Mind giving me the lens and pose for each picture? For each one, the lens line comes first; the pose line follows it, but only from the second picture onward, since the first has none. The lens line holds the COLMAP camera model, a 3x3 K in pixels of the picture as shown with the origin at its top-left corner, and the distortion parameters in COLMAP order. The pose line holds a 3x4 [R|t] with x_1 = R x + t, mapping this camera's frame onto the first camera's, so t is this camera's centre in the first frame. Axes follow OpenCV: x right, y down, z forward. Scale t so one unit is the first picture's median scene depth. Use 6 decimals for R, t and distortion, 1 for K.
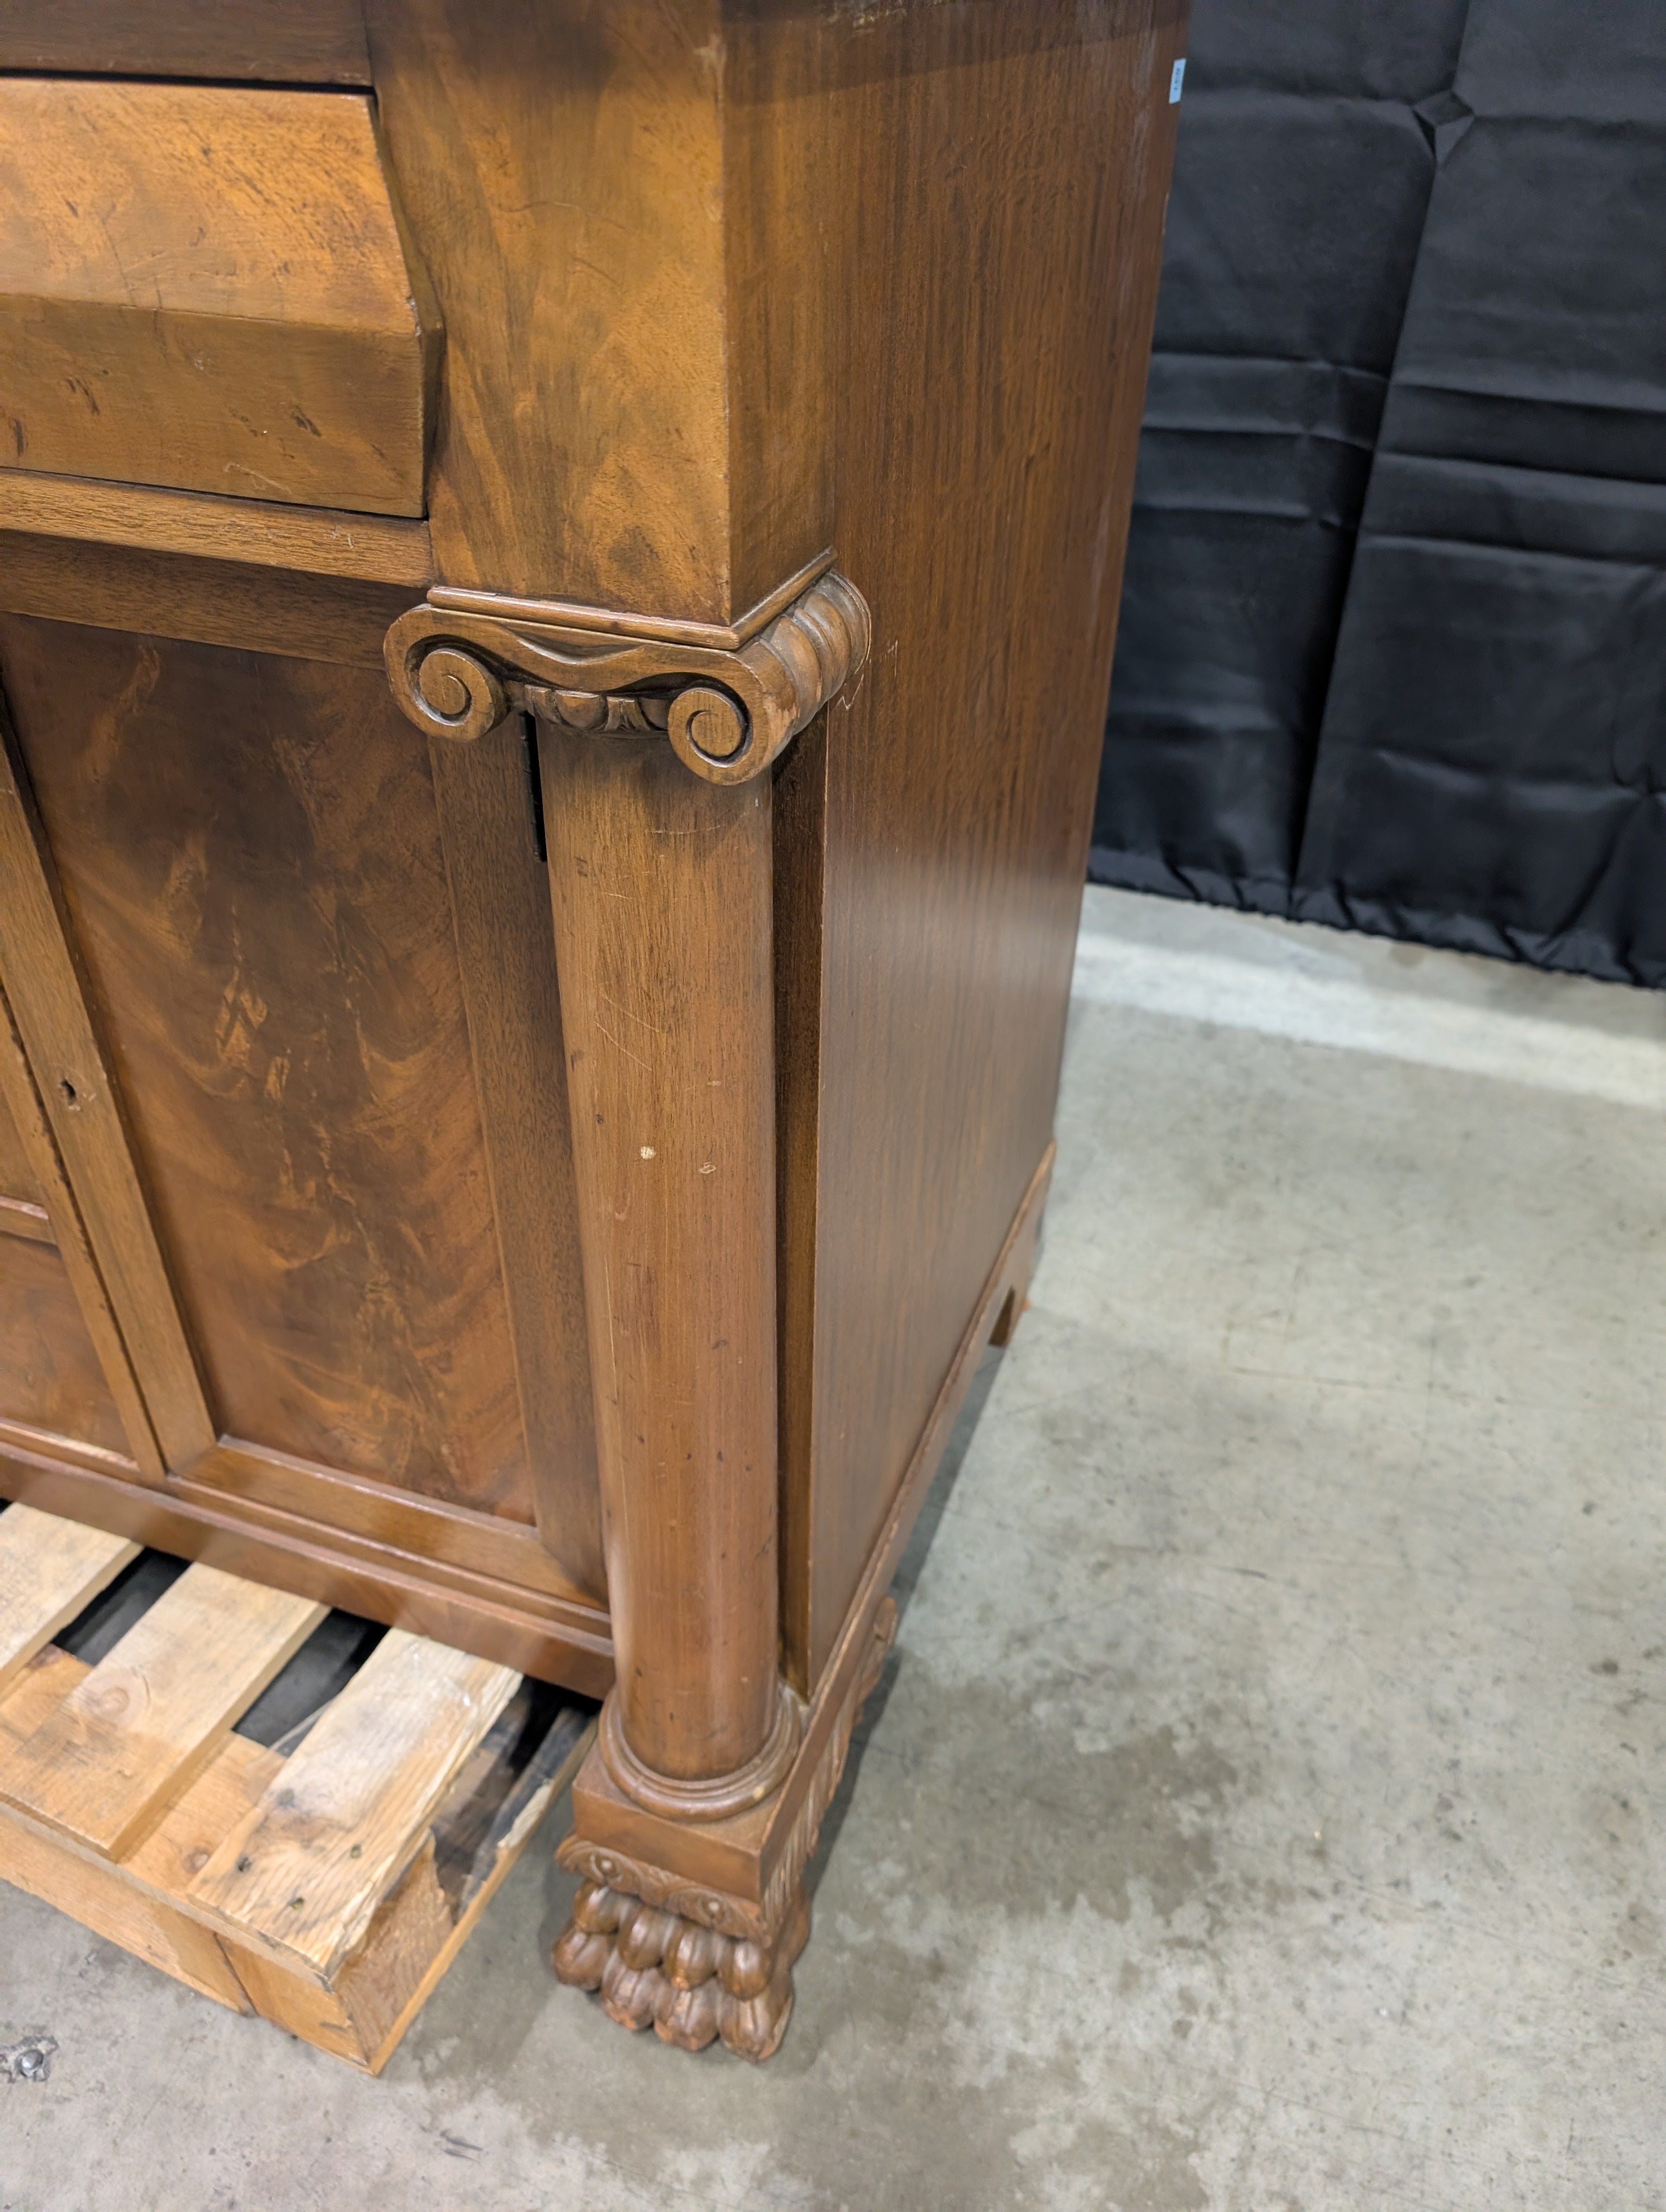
lens RADIAL K [[1617.1, 0, 830.6], [0, 1617.1, 1141.0], [0, 0, 1]] dist [0.003529, -0.000643]
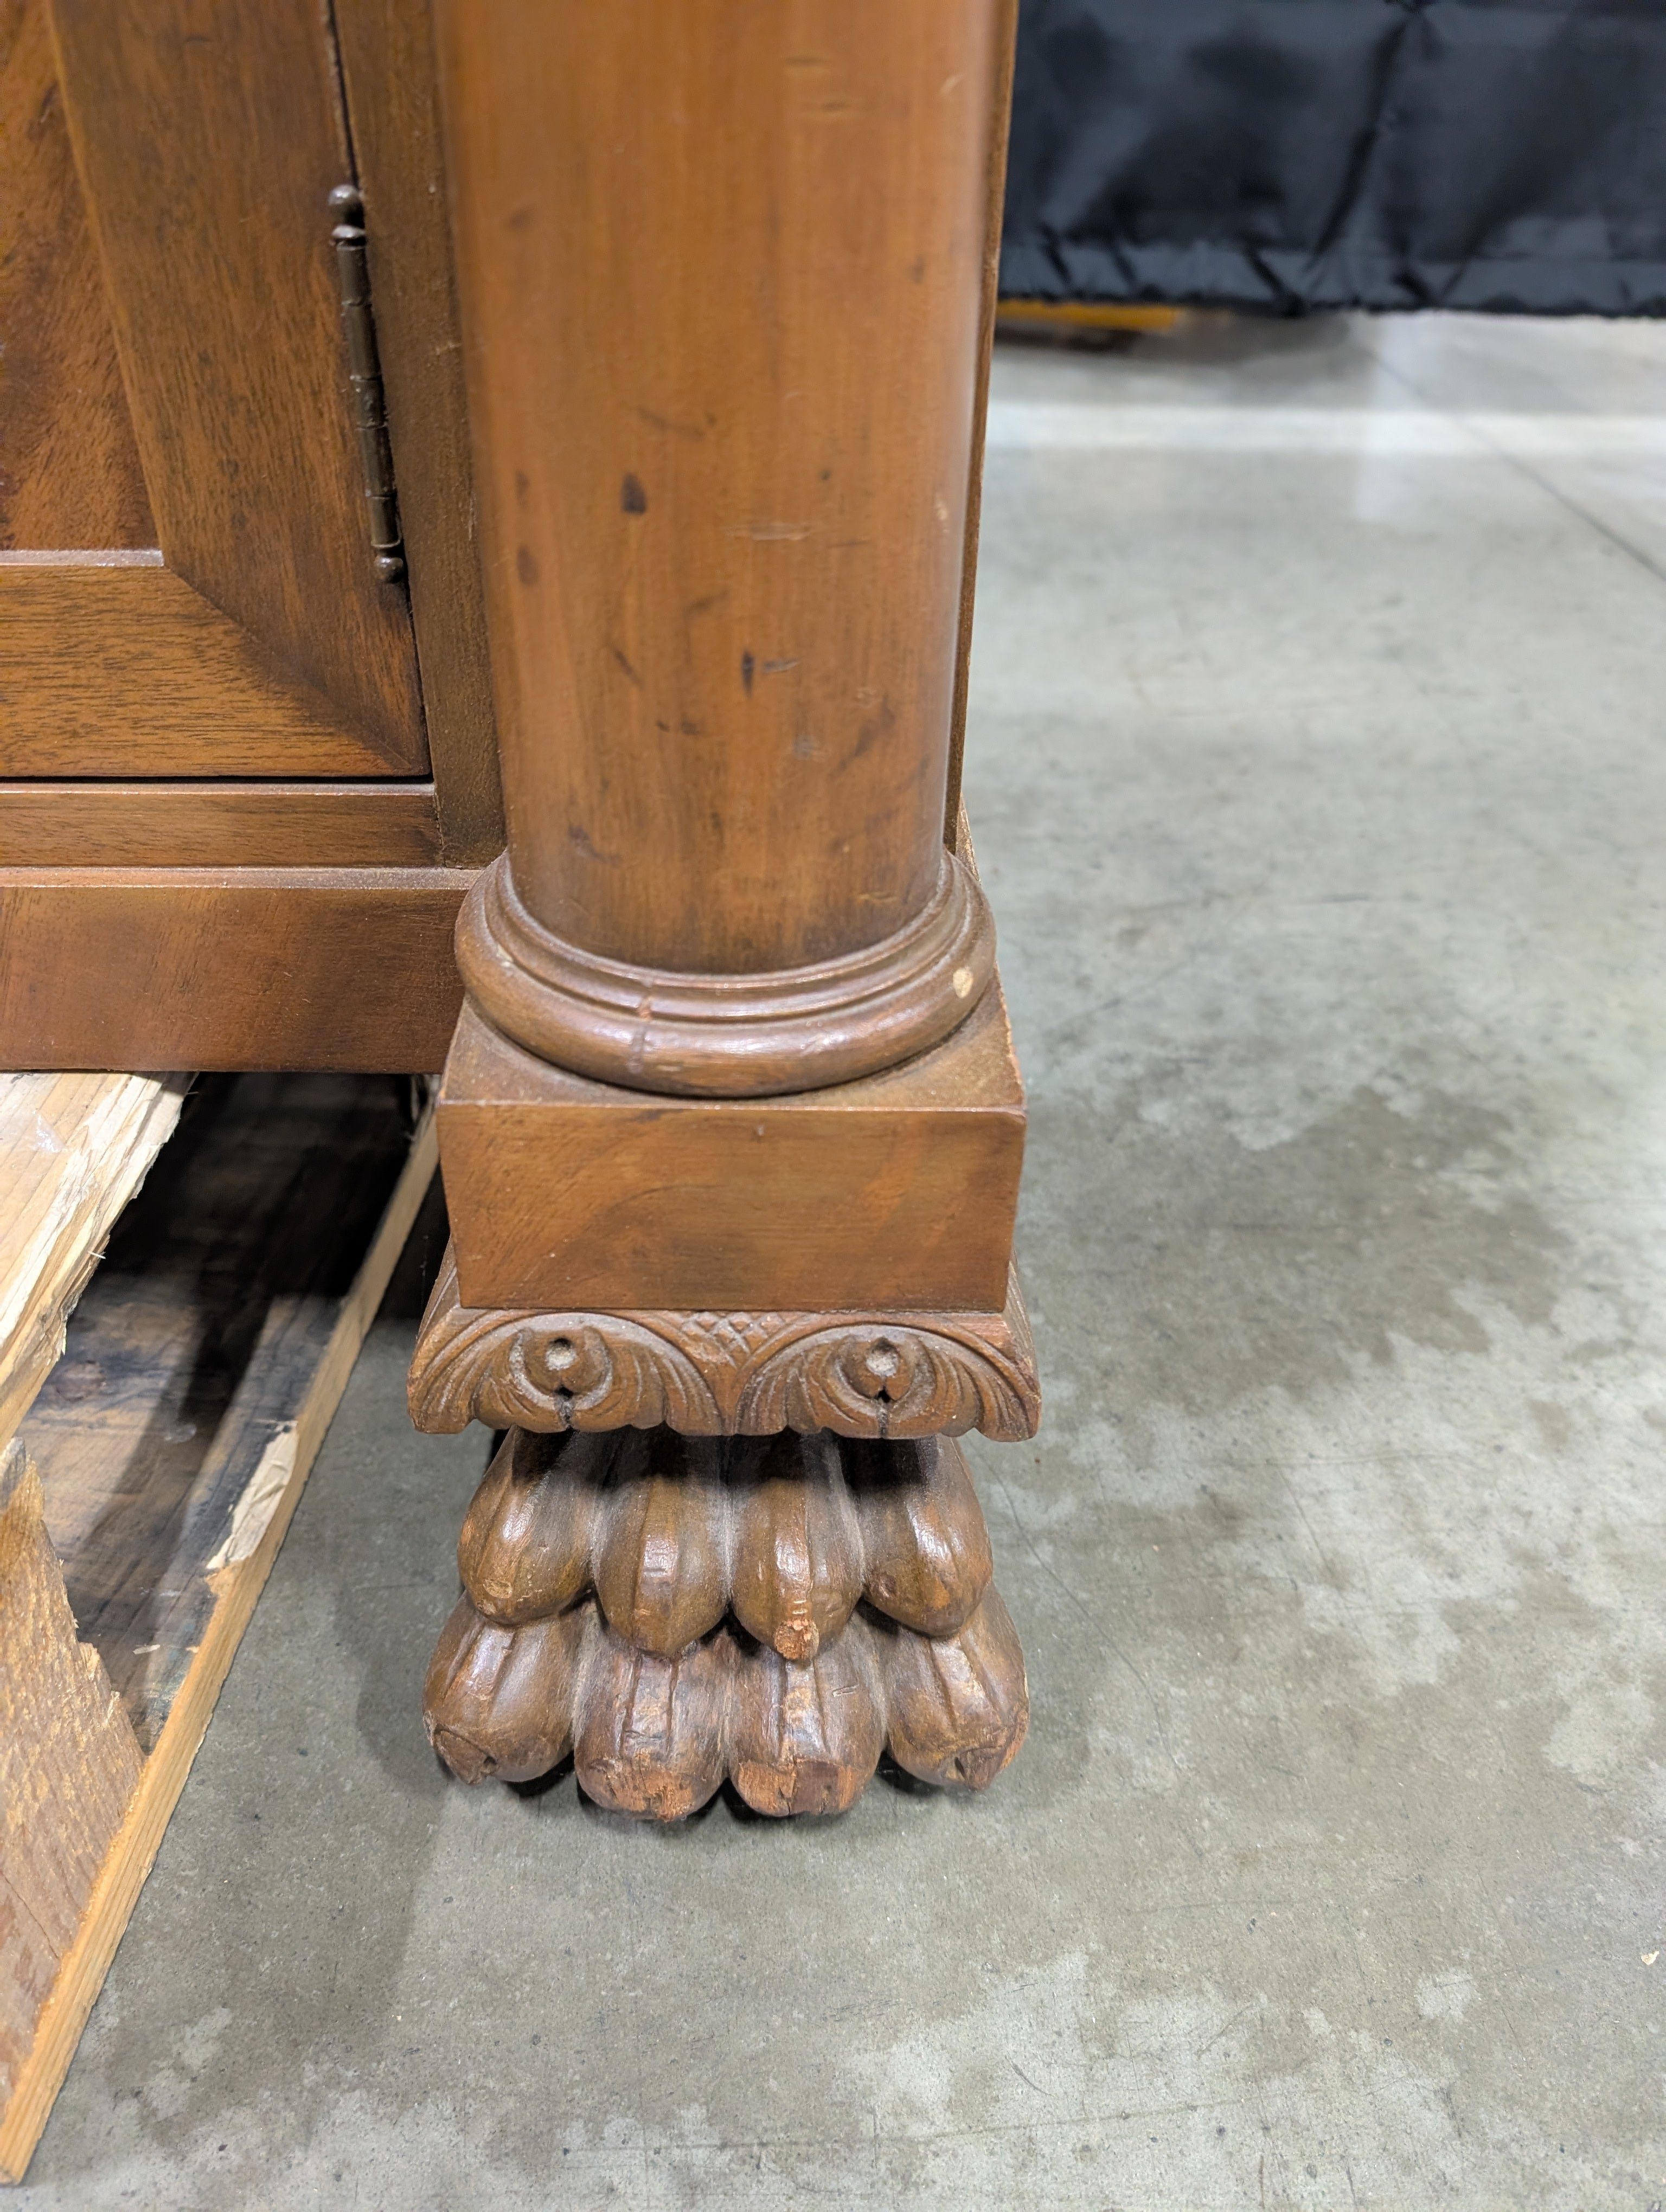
lens RADIAL K [[1643.7, 0, 827.7], [0, 1643.7, 1113.1], [0, 0, 1]] dist [-0.006737, -0.001977]
pose [[0.932637, -0.211315, 0.292461, -0.166955], [0.211661, 0.976856, 0.030846, 0.368147], [-0.292211, 0.033135, 0.955780, 0.586380]]
